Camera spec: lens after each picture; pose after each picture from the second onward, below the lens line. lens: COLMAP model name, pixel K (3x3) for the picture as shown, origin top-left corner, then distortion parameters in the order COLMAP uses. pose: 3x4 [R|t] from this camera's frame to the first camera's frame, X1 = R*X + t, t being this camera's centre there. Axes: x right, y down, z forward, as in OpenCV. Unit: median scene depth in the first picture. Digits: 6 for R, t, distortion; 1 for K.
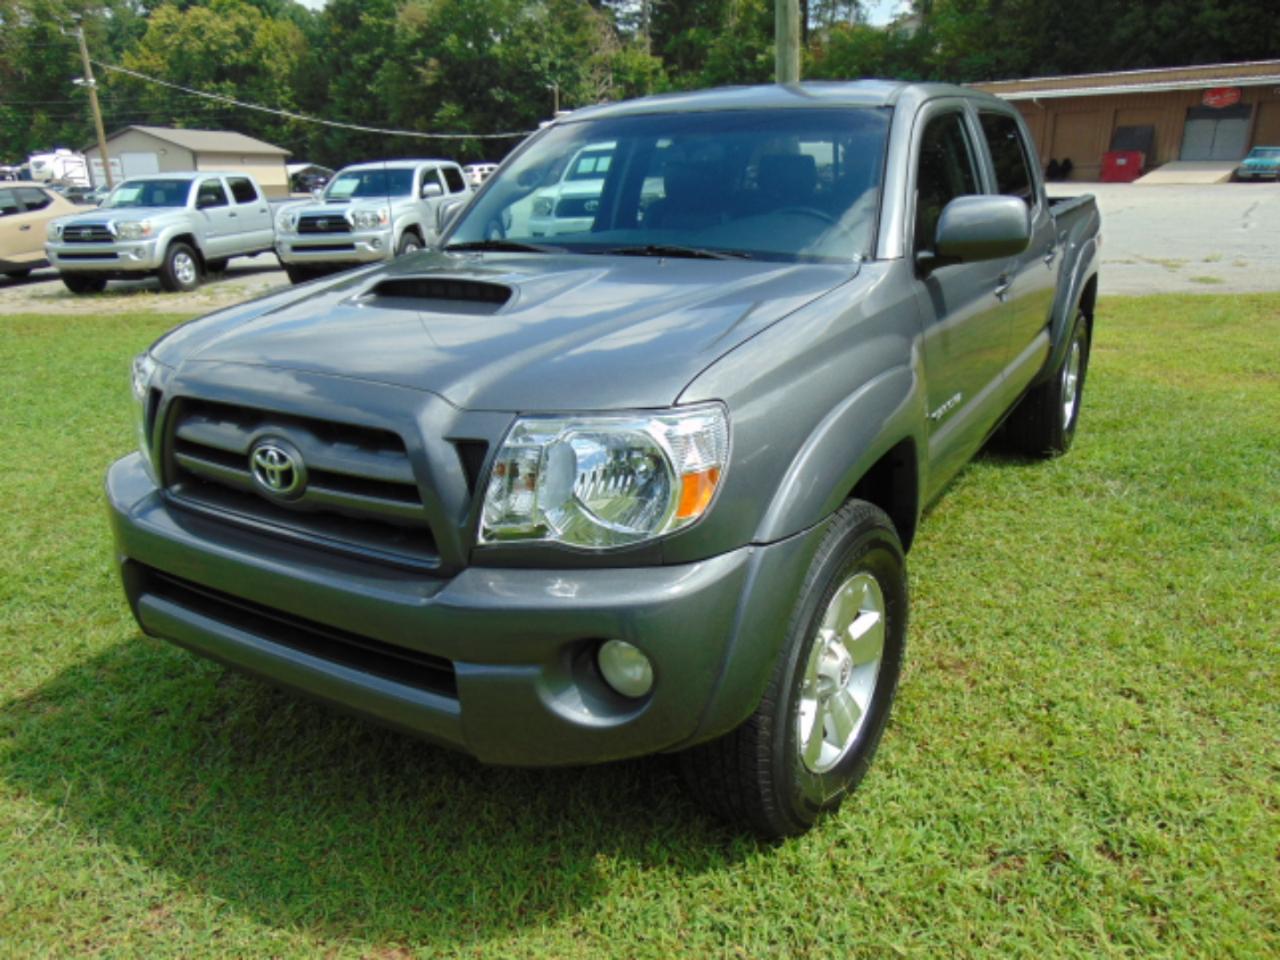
lens RADIAL K [[966.3, 0, 648.9], [0, 966.3, 478.2], [0, 0, 1]] dist [-0.019116, 0.048713]
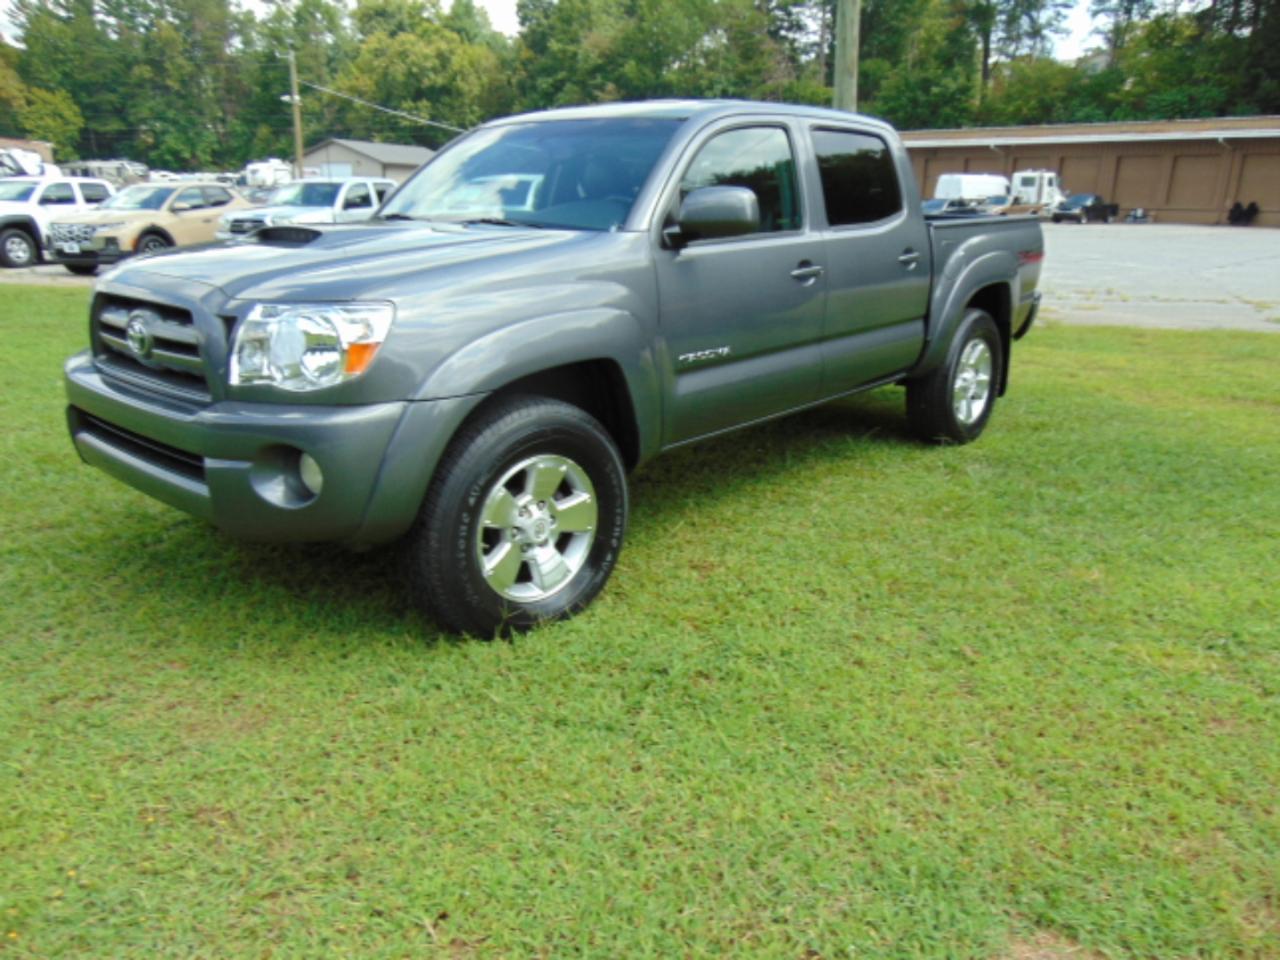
lens RADIAL K [[950.6, 0, 640.3], [0, 950.6, 487.7], [0, 0, 1]] dist [-0.025030, 0.042945]
pose [[0.984350, 0.086935, -0.153286, 0.425102], [-0.088384, 0.996083, -0.002651, 0.107032], [0.152455, 0.016158, 0.988178, -0.225334]]
